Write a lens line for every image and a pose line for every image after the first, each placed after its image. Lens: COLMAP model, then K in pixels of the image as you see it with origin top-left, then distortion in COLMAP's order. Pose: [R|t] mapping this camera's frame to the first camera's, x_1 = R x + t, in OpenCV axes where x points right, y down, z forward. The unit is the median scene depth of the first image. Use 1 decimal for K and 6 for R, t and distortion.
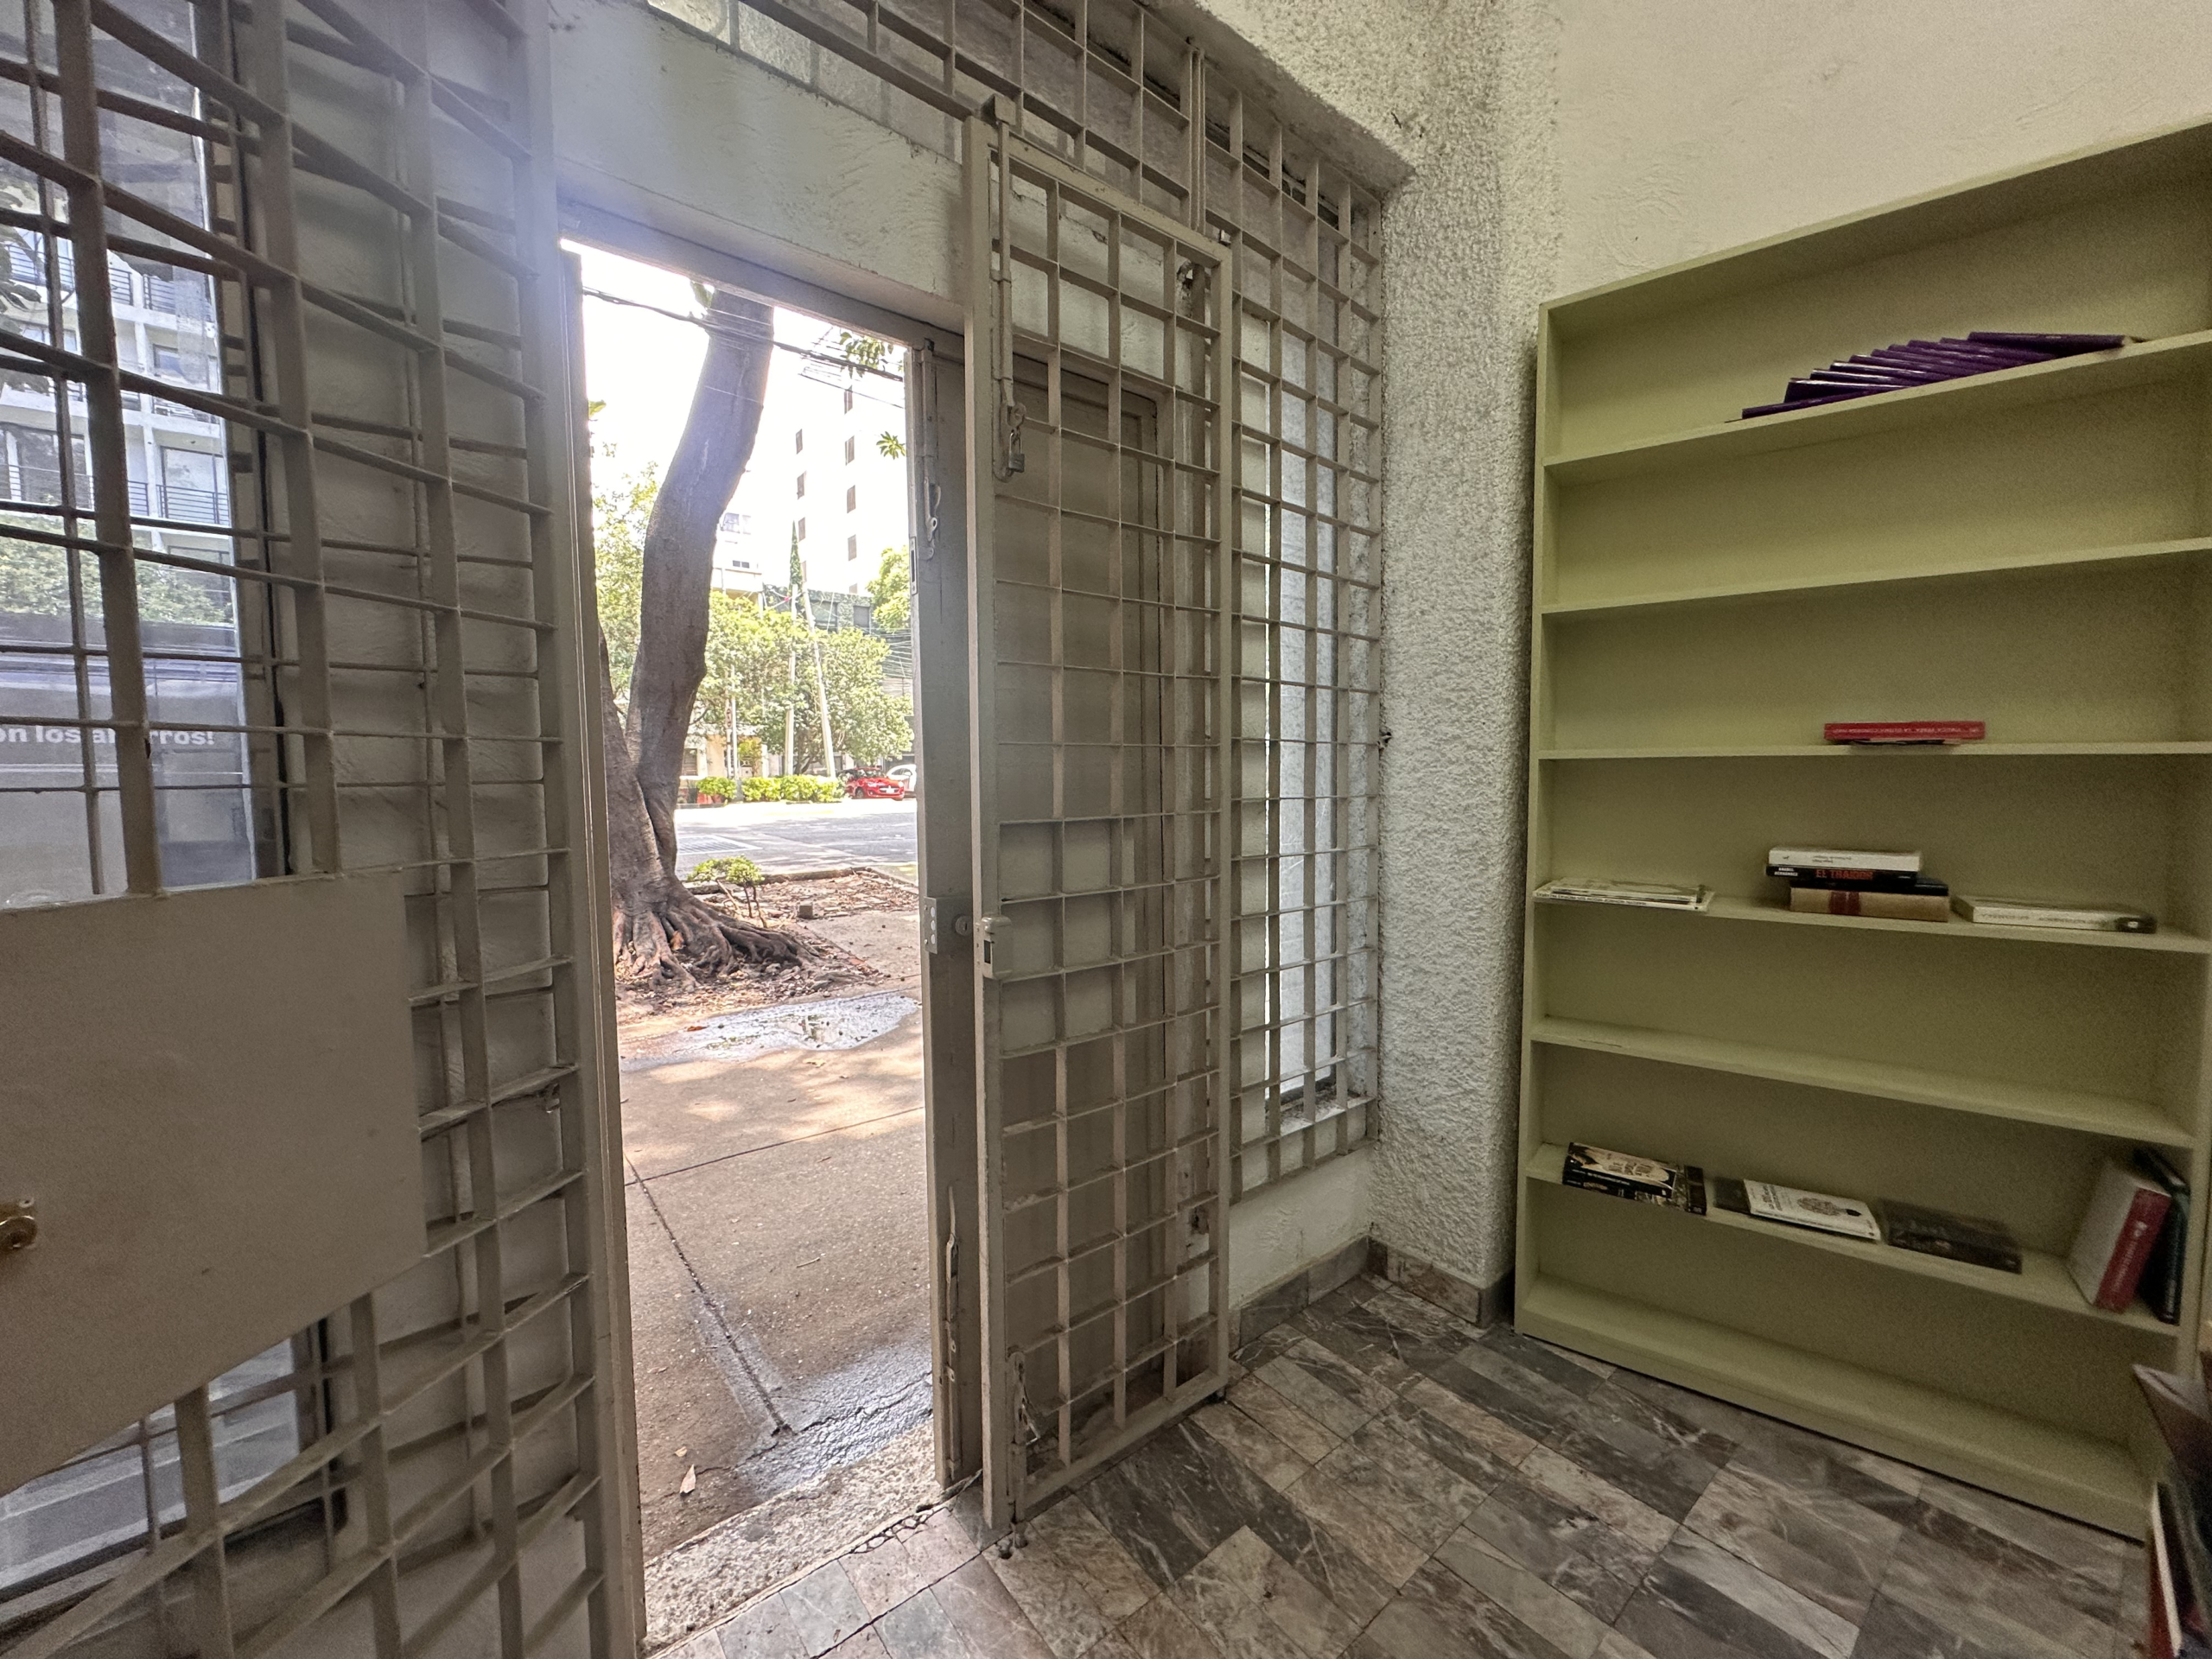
lens RADIAL K [[875.7, 0, 1107.5], [0, 875.7, 825.8], [0, 0, 1]] dist [0.000349, 0.000062]
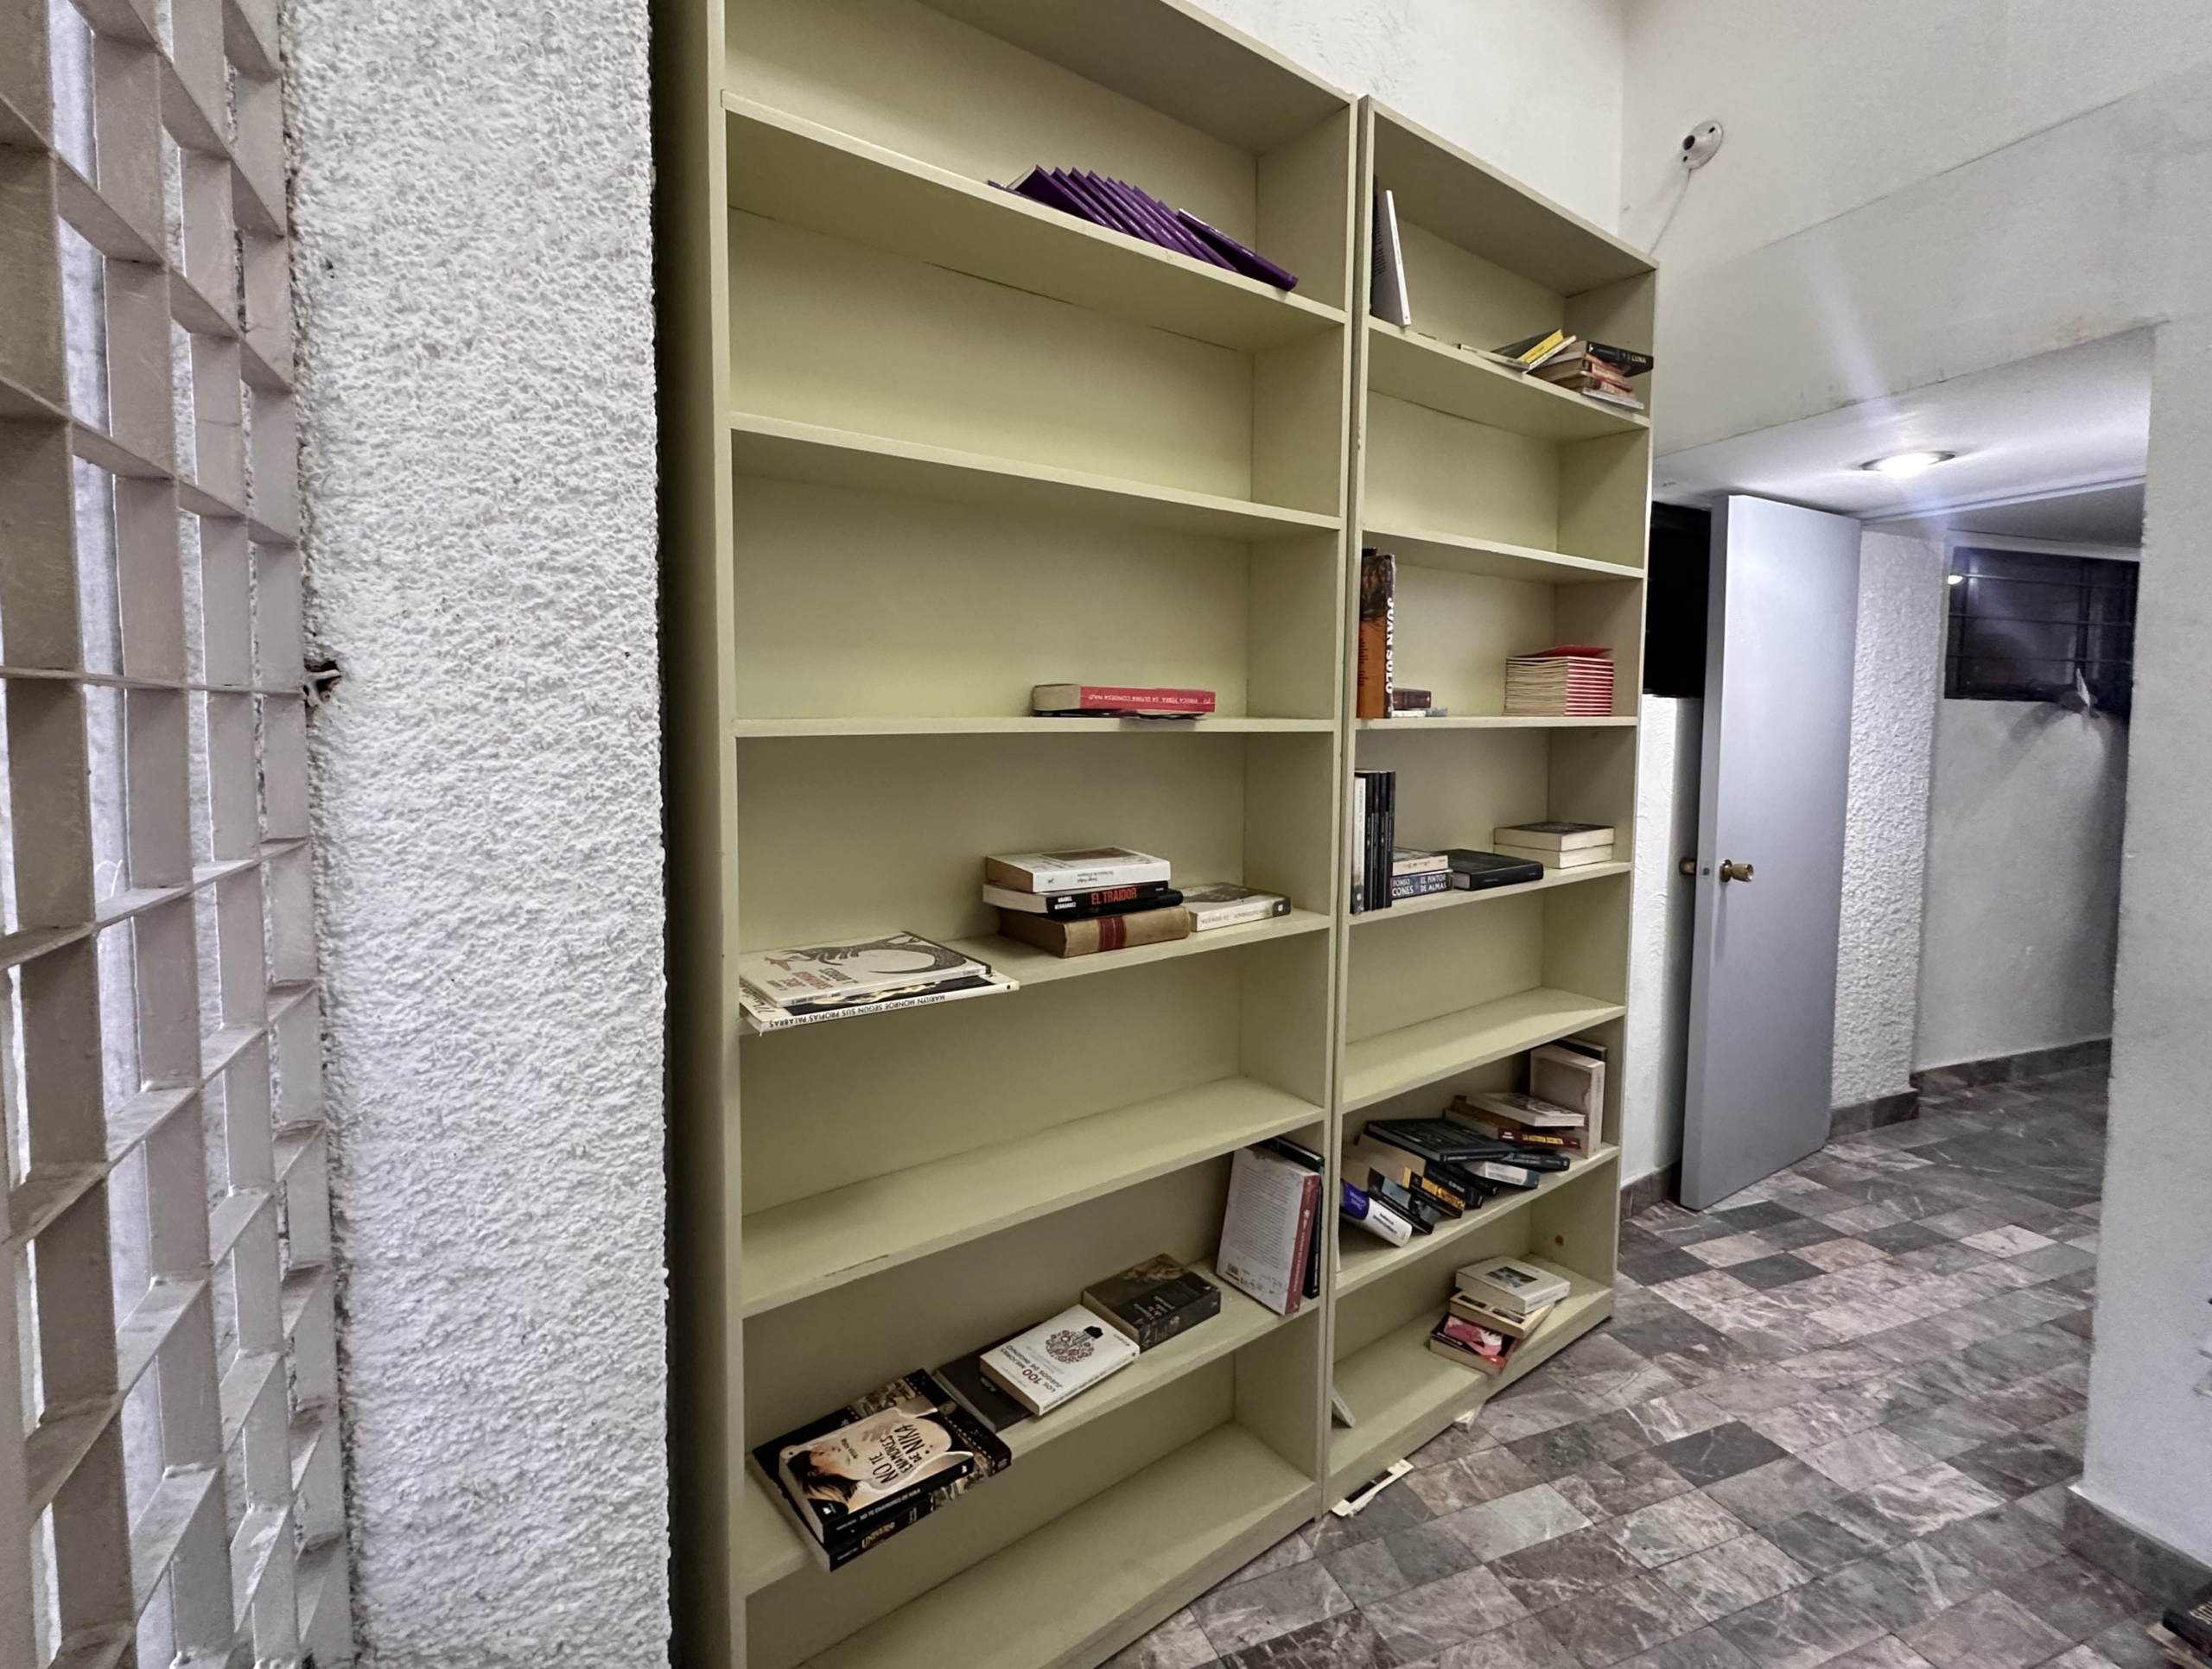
lens RADIAL K [[1045.8, 0, 1107.6], [0, 1045.8, 776.7], [0, 0, 1]] dist [-0.003402, -0.000886]
pose [[0.335585, -0.048928, 0.940738, 0.025993], [0.055970, 0.997922, 0.031936, -0.061105], [-0.940346, 0.041936, 0.337626, 0.615195]]
